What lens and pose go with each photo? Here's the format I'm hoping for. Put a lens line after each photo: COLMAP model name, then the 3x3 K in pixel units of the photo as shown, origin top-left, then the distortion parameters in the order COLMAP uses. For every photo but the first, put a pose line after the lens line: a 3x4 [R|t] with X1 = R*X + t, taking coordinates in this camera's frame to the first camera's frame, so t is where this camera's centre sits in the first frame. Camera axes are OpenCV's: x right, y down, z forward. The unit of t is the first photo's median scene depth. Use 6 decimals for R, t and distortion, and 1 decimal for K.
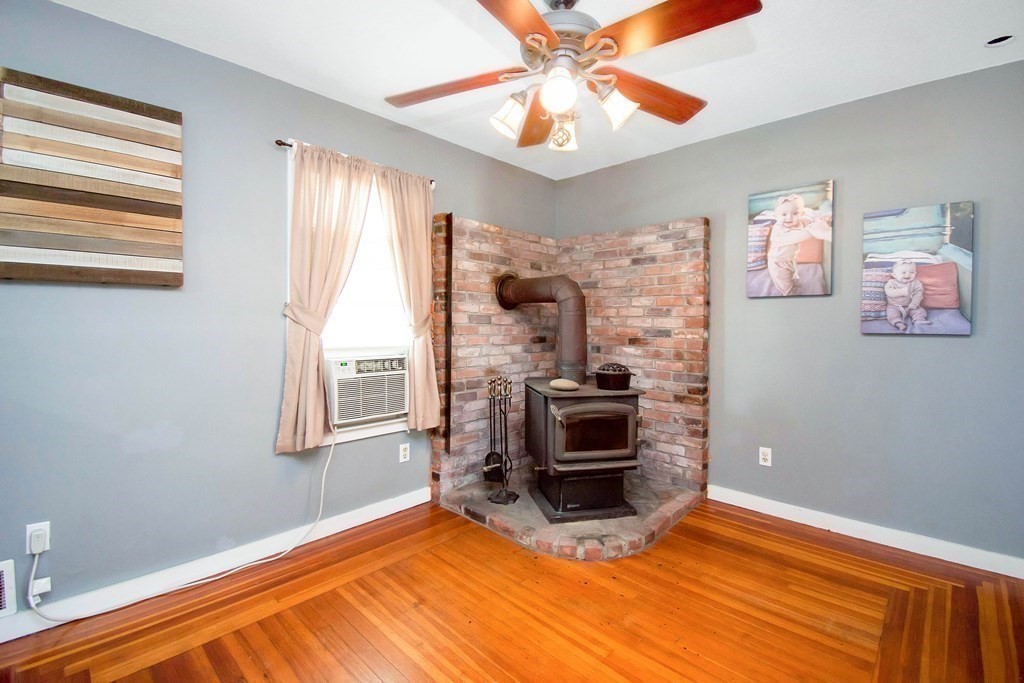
lens RADIAL K [[458.6, 0, 513.9], [0, 458.6, 332.5], [0, 0, 1]] dist [0.020591, -0.027625]
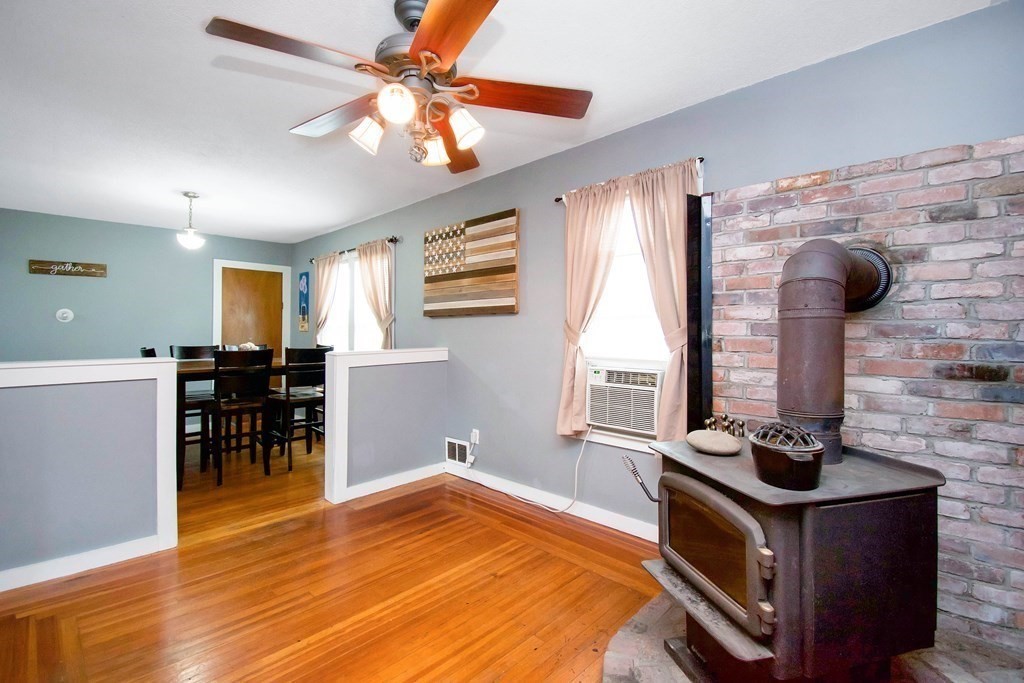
lens RADIAL K [[458.6, 0, 513.9], [0, 458.6, 332.5], [0, 0, 1]] dist [0.020591, -0.027625]
pose [[-0.015698, -0.003326, -0.999871, 0.686074], [-0.020733, 0.999781, -0.003000, -0.017666], [0.999662, 0.020683, -0.015763, 0.751622]]
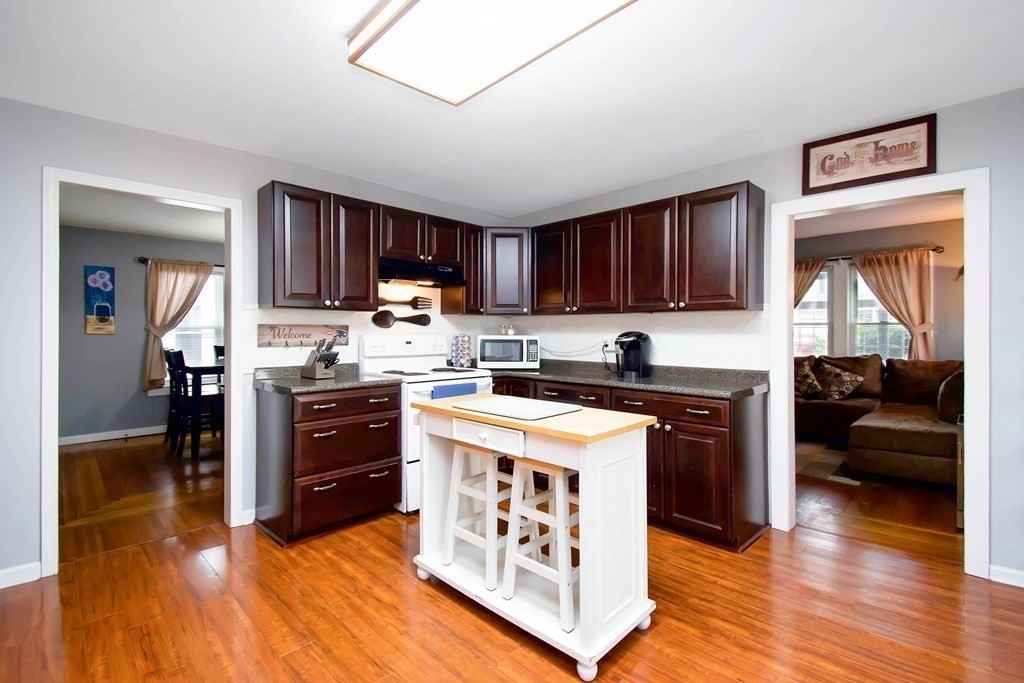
lens RADIAL K [[461.3, 0, 516.2], [0, 461.3, 338.2], [0, 0, 1]] dist [0.019298, -0.026694]
pose [[0.999658, -0.006066, -0.025443, 0.271230], [0.005962, 0.999973, -0.004187, 0.024450], [0.025467, 0.004034, 0.999668, -2.132107]]
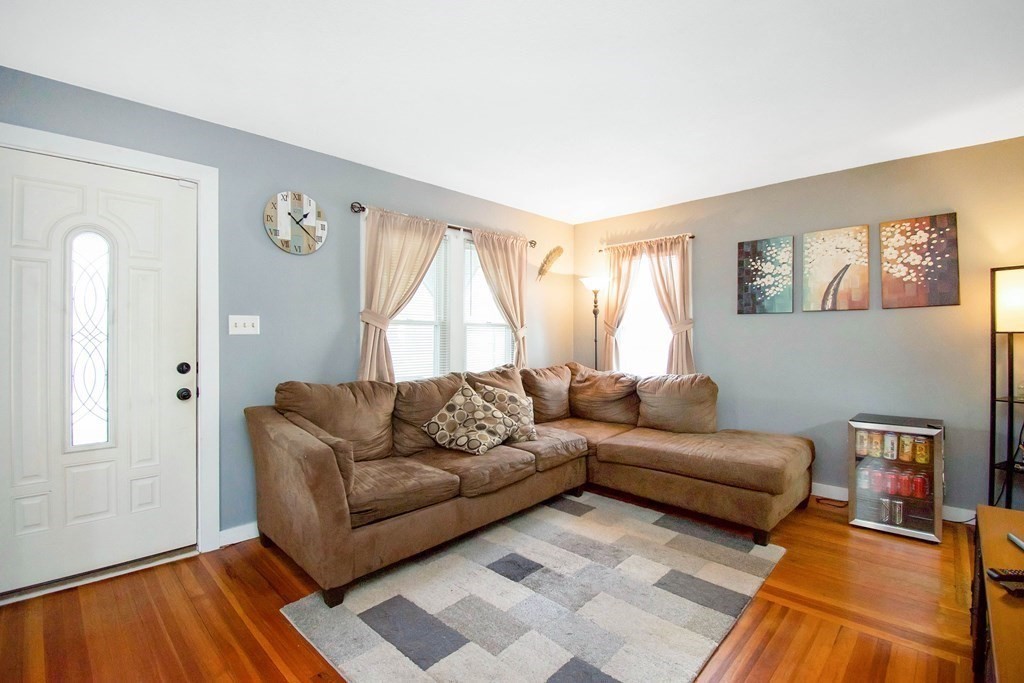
lens RADIAL K [[457.9, 0, 505.6], [0, 457.9, 333.9], [0, 0, 1]] dist [0.023325, -0.027591]
pose [[0.008490, 0.003294, 0.999959, 0.270352], [0.019734, 0.999799, -0.003461, 0.000452], [-0.999769, 0.019763, 0.008423, -0.192517]]
